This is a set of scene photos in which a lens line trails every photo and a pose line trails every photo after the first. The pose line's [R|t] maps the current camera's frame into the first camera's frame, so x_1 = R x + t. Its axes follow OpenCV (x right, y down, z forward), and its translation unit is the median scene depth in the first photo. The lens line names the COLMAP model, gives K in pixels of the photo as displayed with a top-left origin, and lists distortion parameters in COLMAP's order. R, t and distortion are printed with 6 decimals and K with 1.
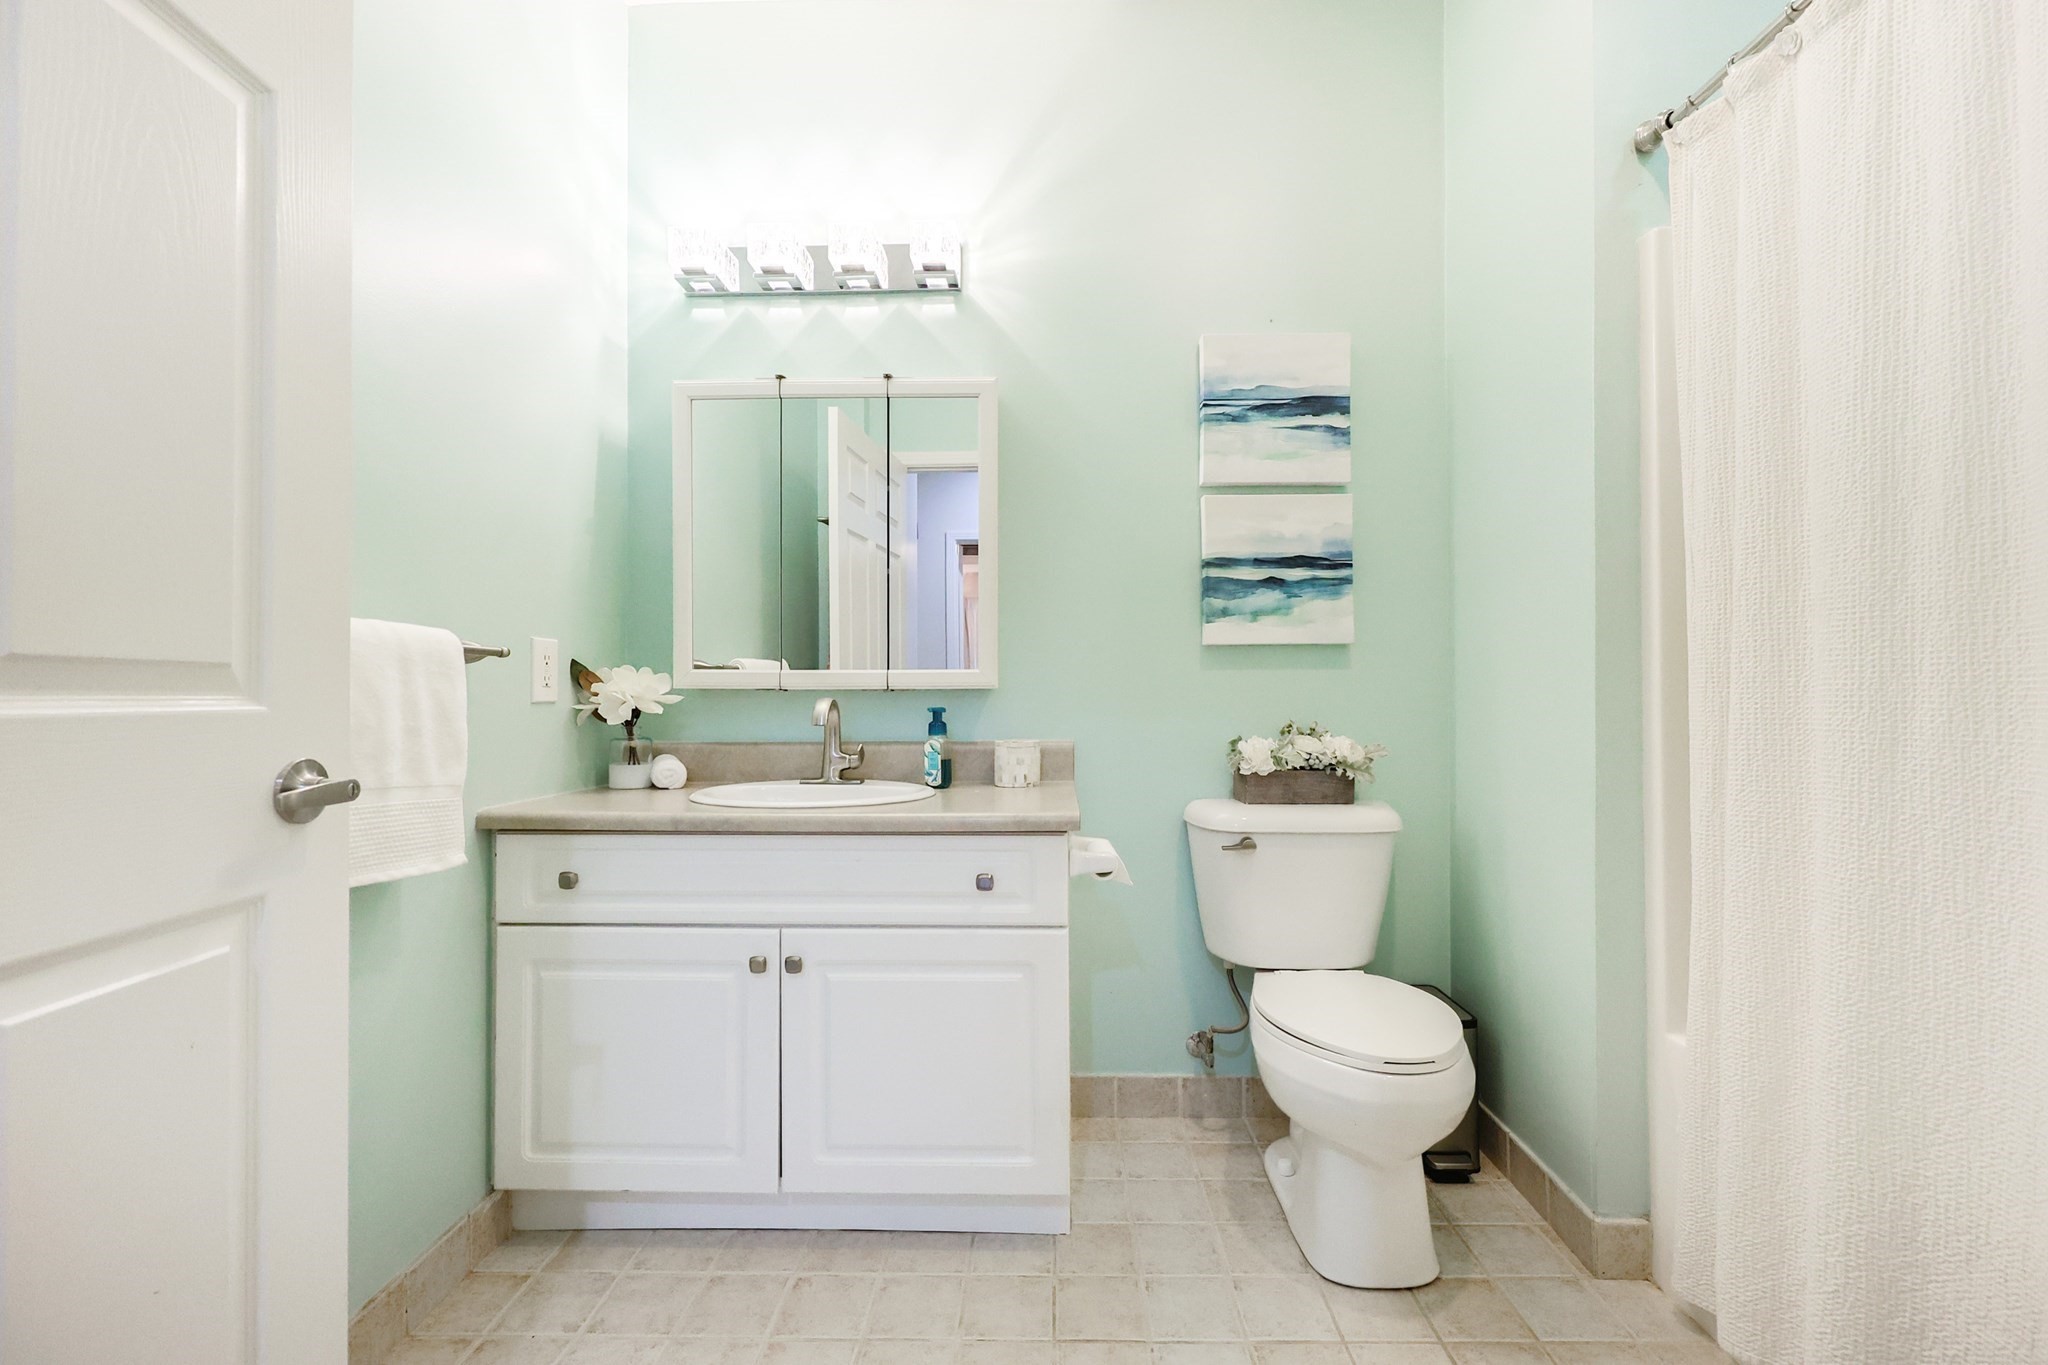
lens RADIAL K [[879.8, 0, 1029.8], [0, 879.8, 681.6], [0, 0, 1]] dist [0.001096, -0.000062]
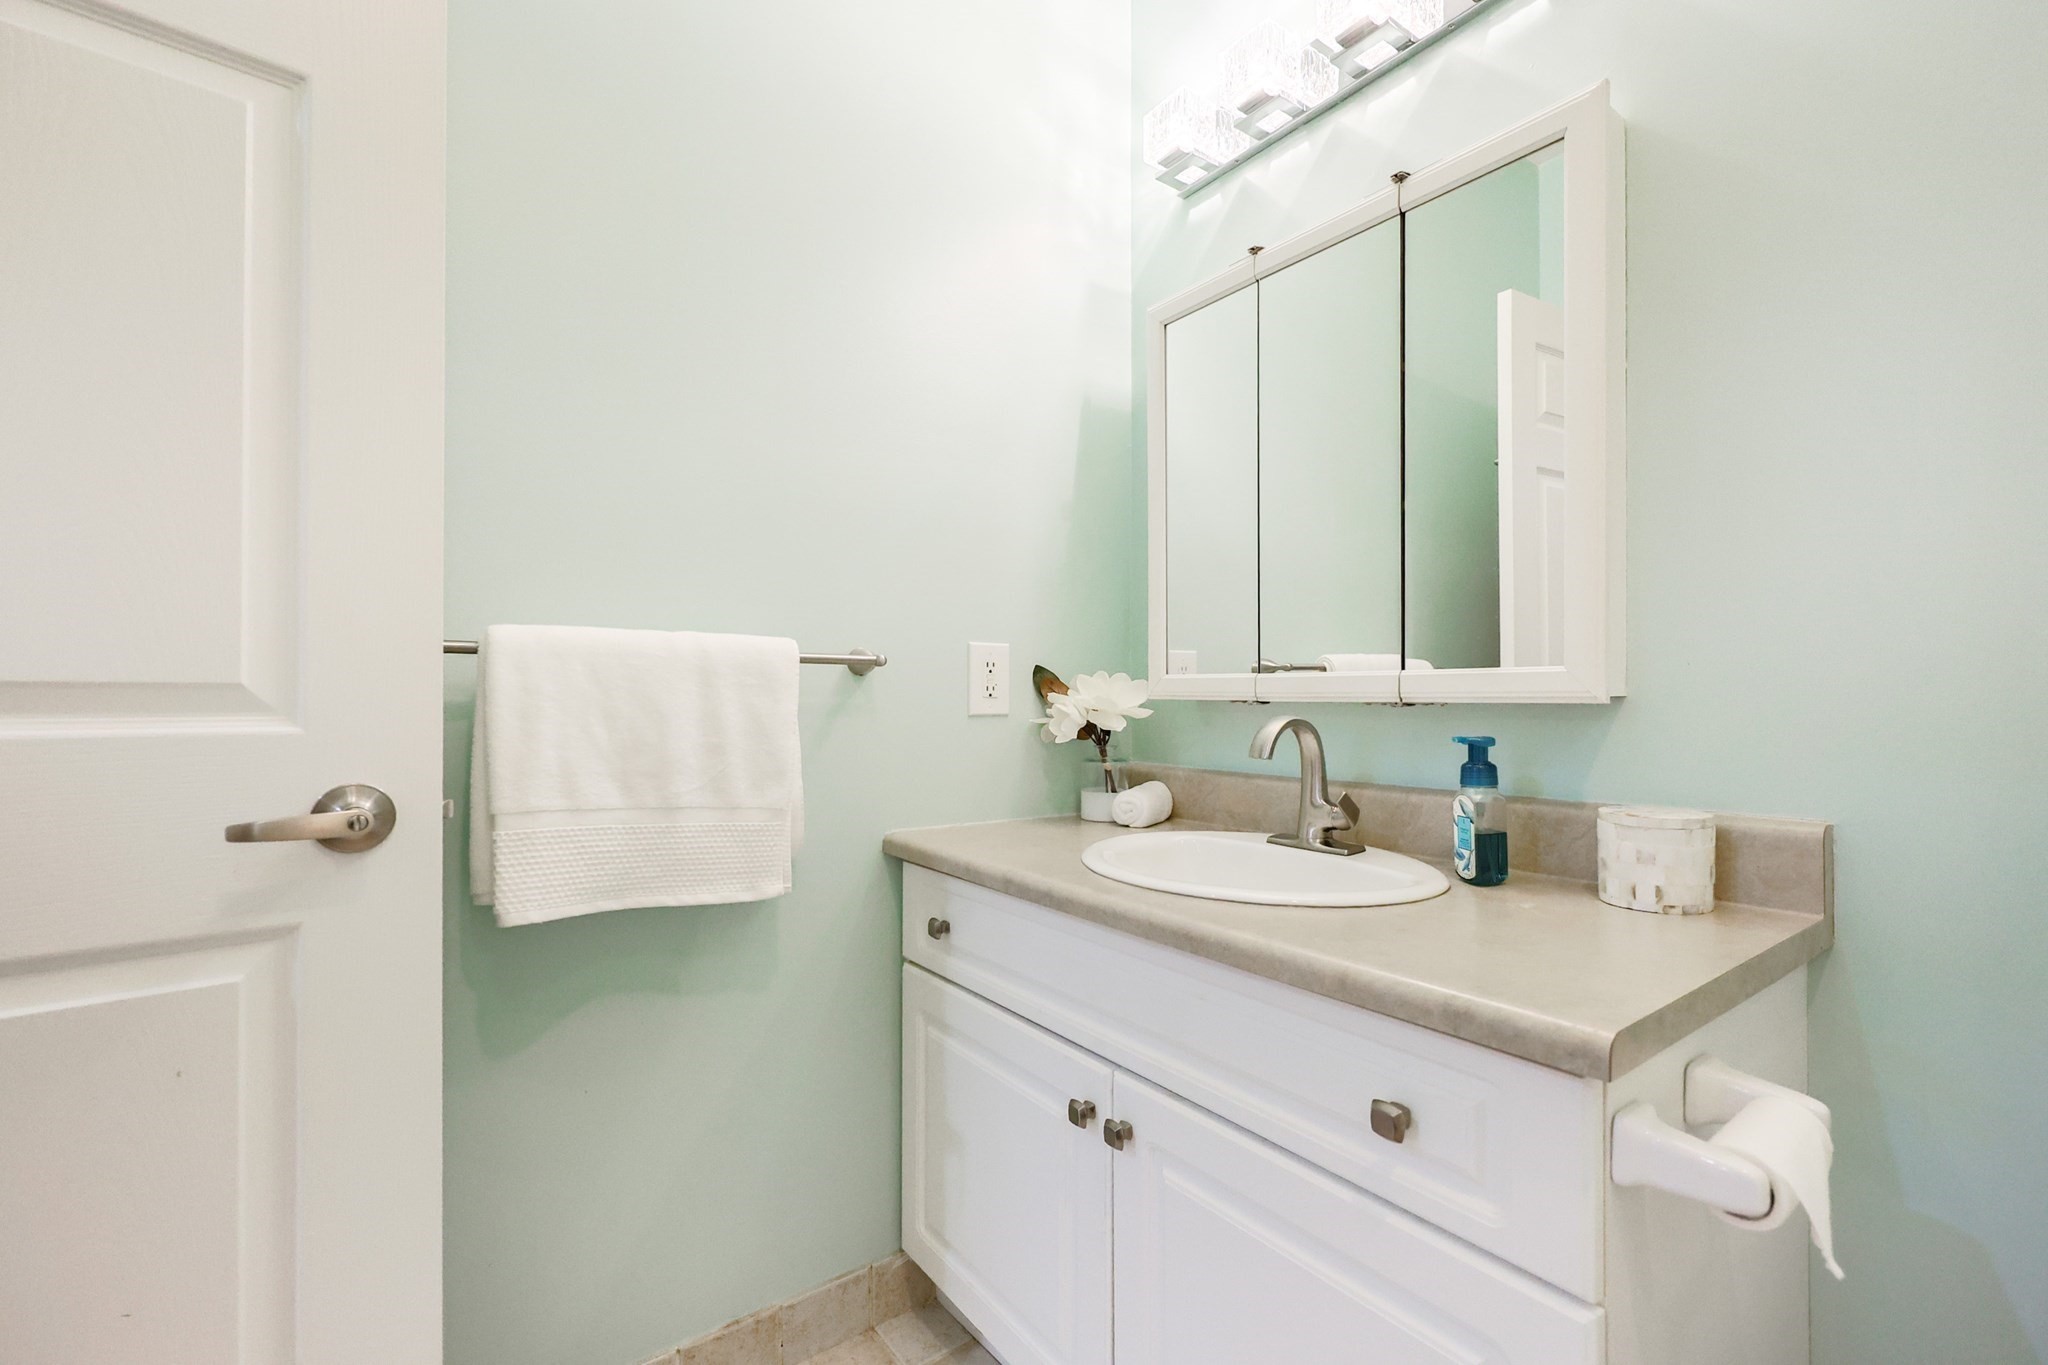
lens RADIAL K [[885.4, 0, 1032.8], [0, 885.4, 693.2], [0, 0, 1]] dist [-0.003034, -0.000046]
pose [[0.618361, 0.000126, -0.785894, 0.159701], [0.008261, 0.999944, 0.006660, -0.003795], [0.785851, -0.010610, 0.618325, 0.441908]]
